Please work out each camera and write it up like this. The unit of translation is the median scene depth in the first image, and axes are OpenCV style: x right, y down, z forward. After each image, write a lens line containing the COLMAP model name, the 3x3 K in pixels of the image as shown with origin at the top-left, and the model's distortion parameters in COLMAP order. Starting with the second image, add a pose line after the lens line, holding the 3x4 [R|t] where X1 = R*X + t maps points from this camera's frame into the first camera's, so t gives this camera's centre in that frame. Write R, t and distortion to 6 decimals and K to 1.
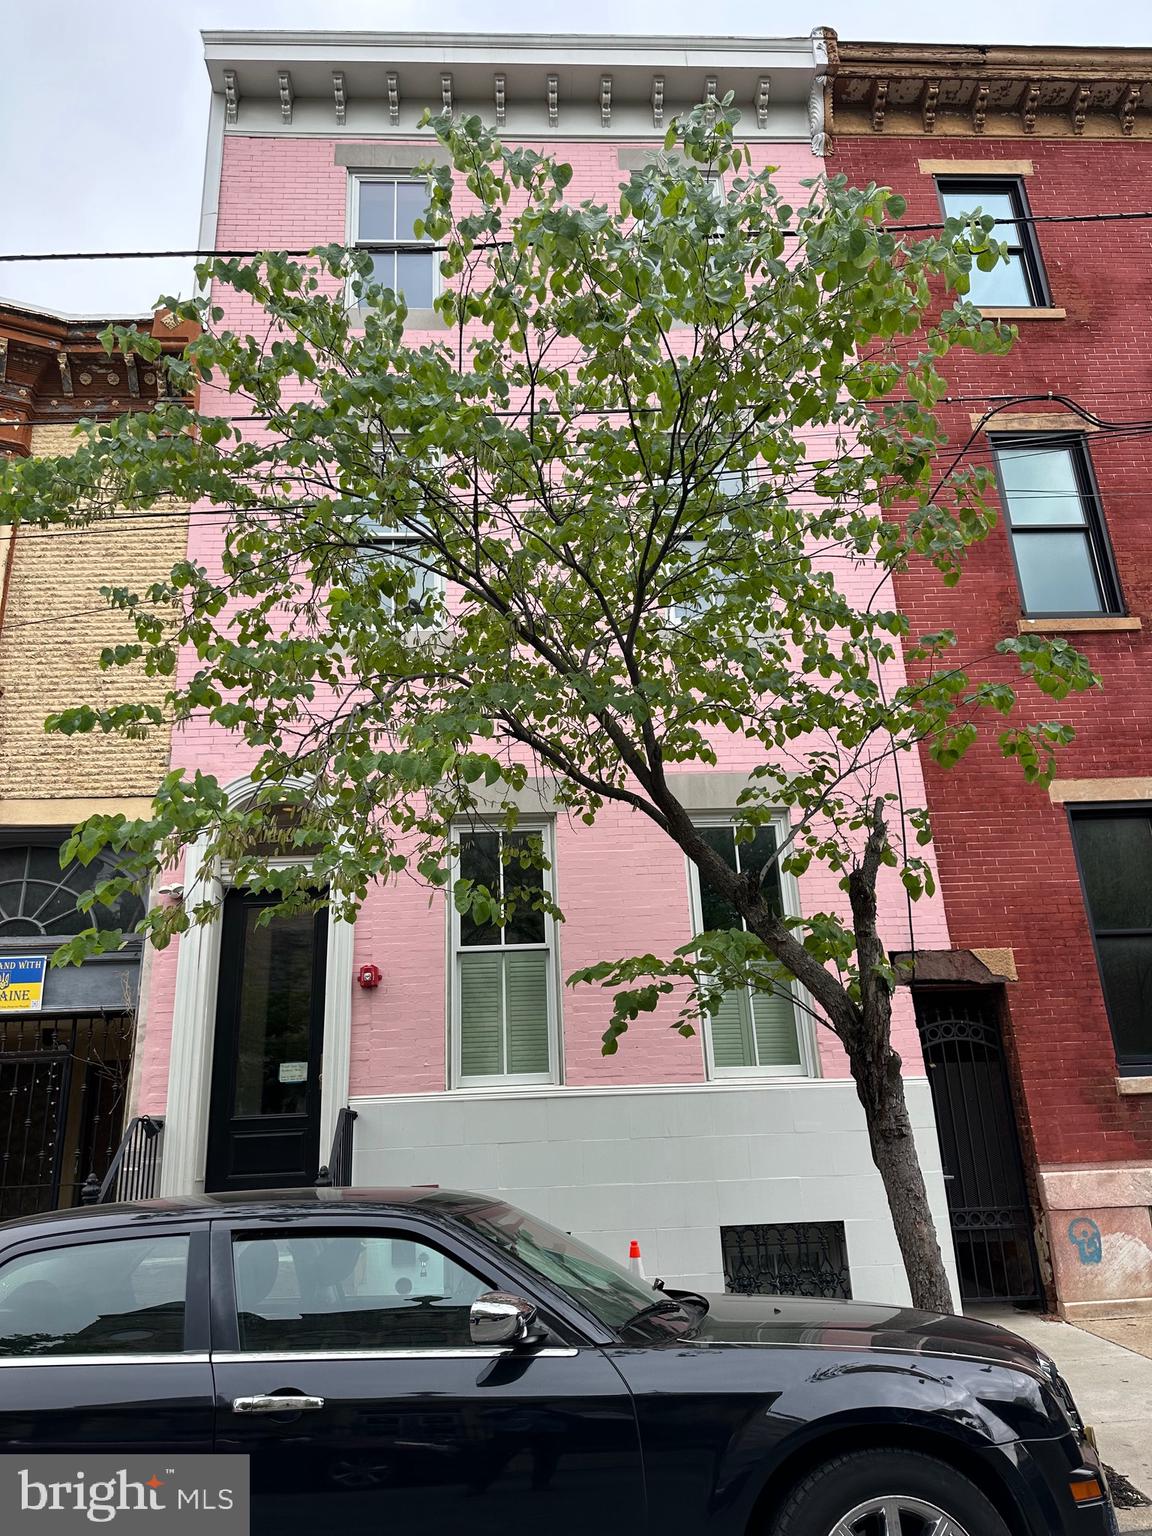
lens RADIAL K [[1071.5, 0, 573.4], [0, 1071.5, 764.9], [0, 0, 1]] dist [0.080855, -0.091525]
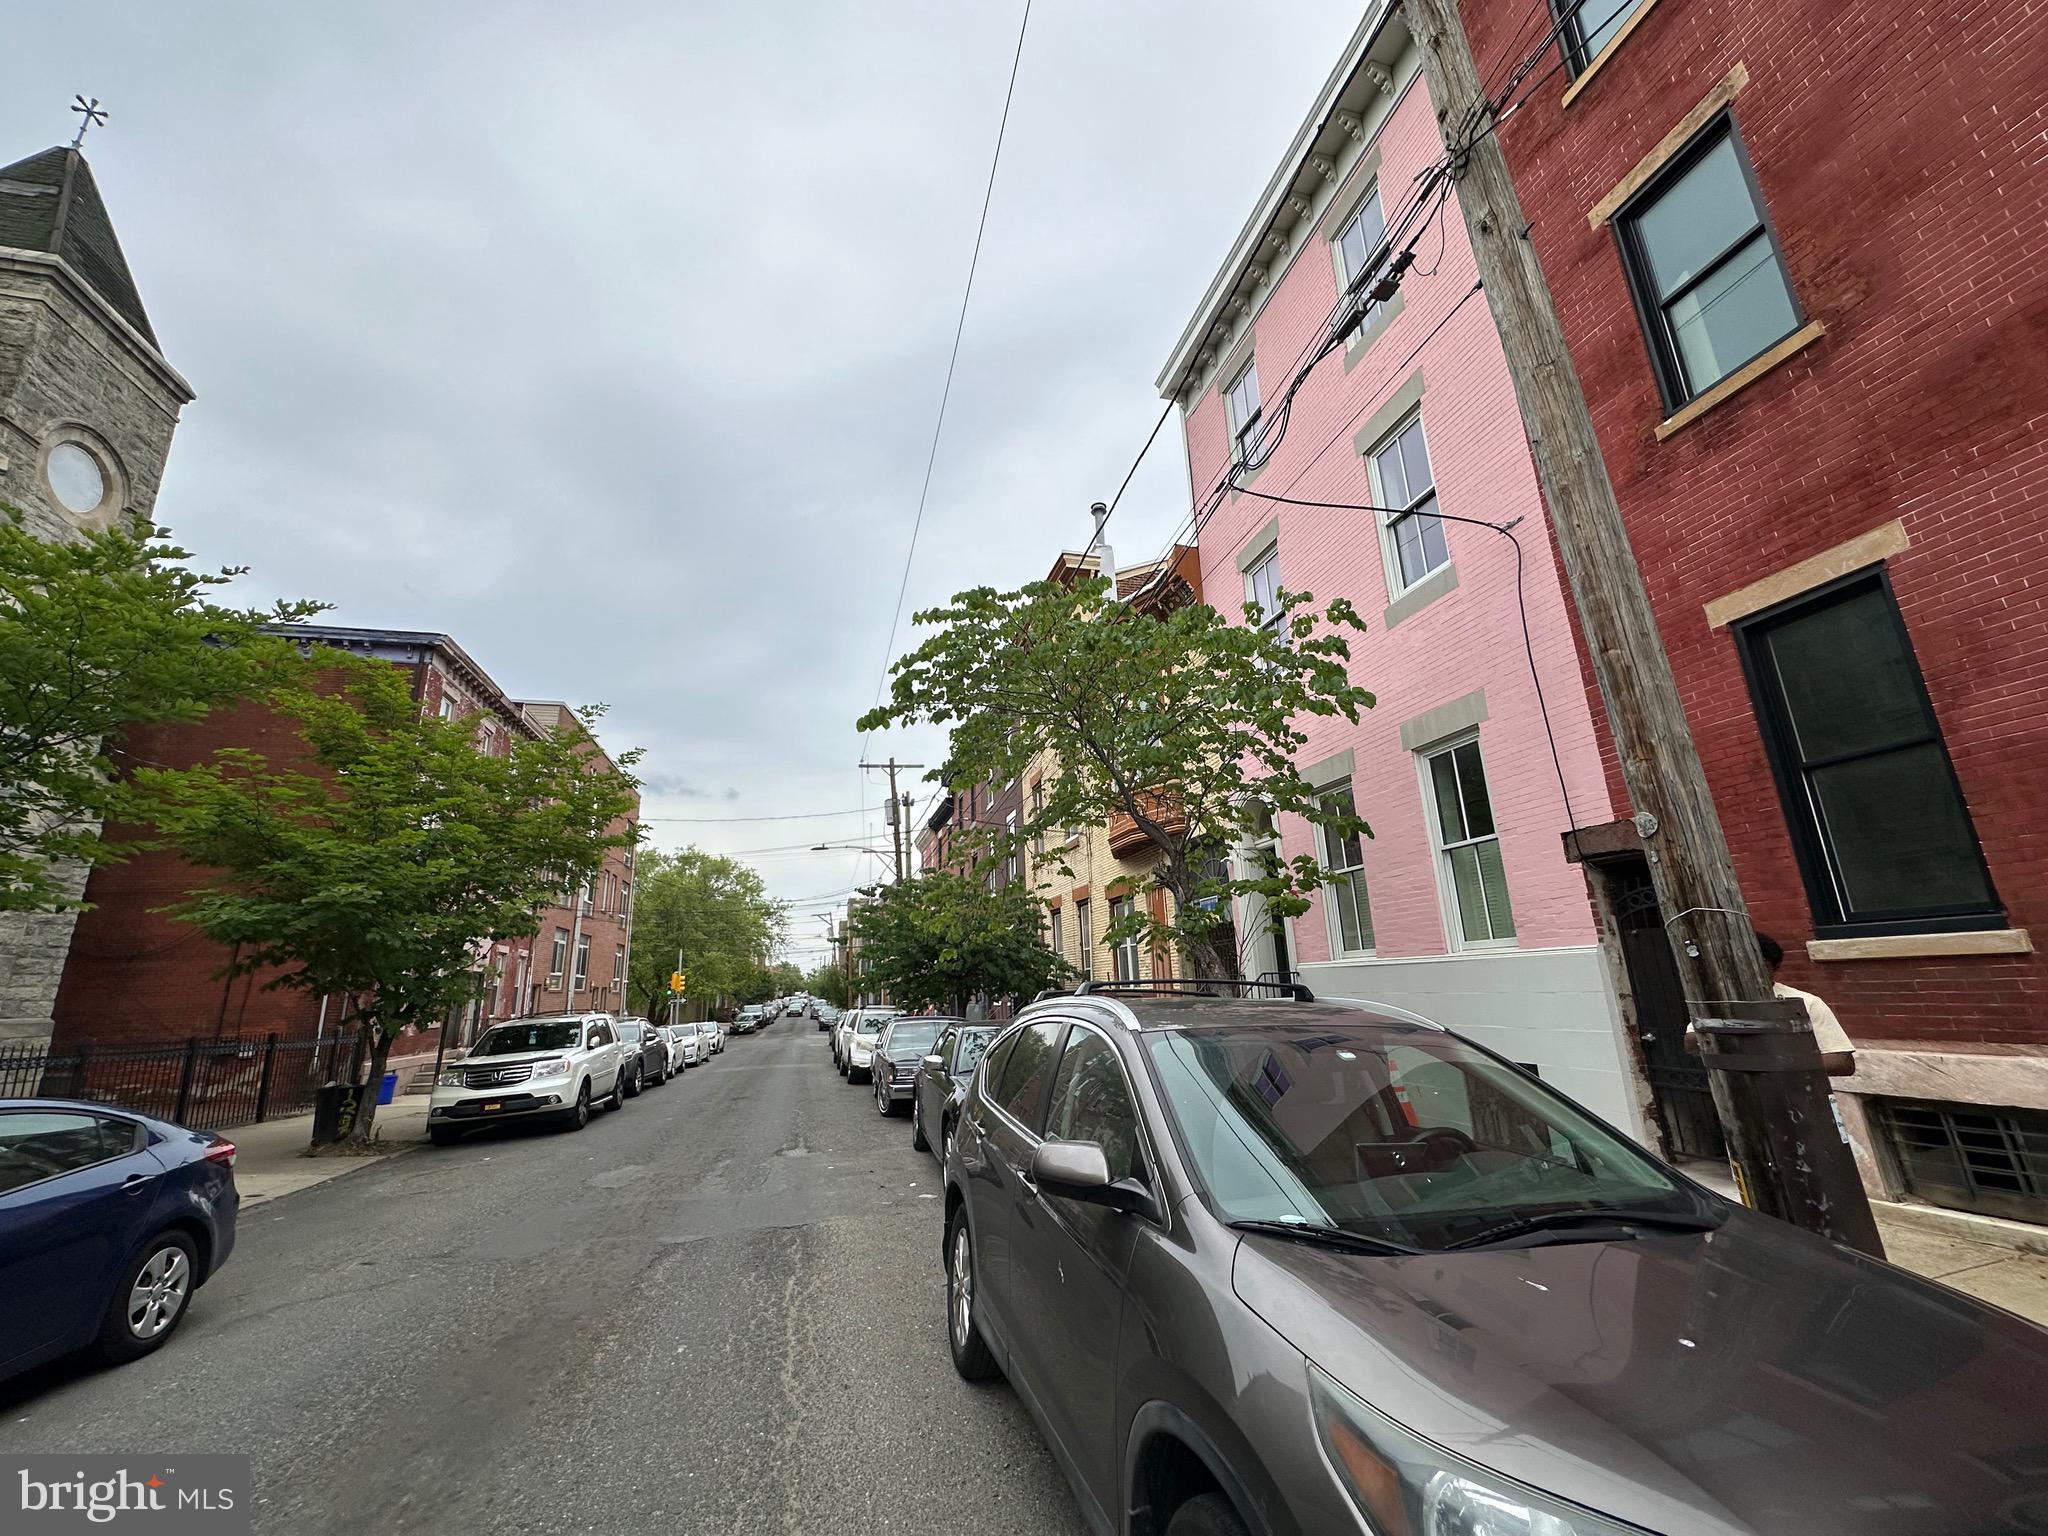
lens RADIAL K [[821.6, 0, 1014.9], [0, 821.6, 768.3], [0, 0, 1]] dist [0.002164, 0.000199]
pose [[0.195748, -0.222185, -0.955152, 0.971578], [0.340251, 0.928877, -0.146342, 0.046391], [0.919735, -0.296345, 0.257425, 0.301309]]
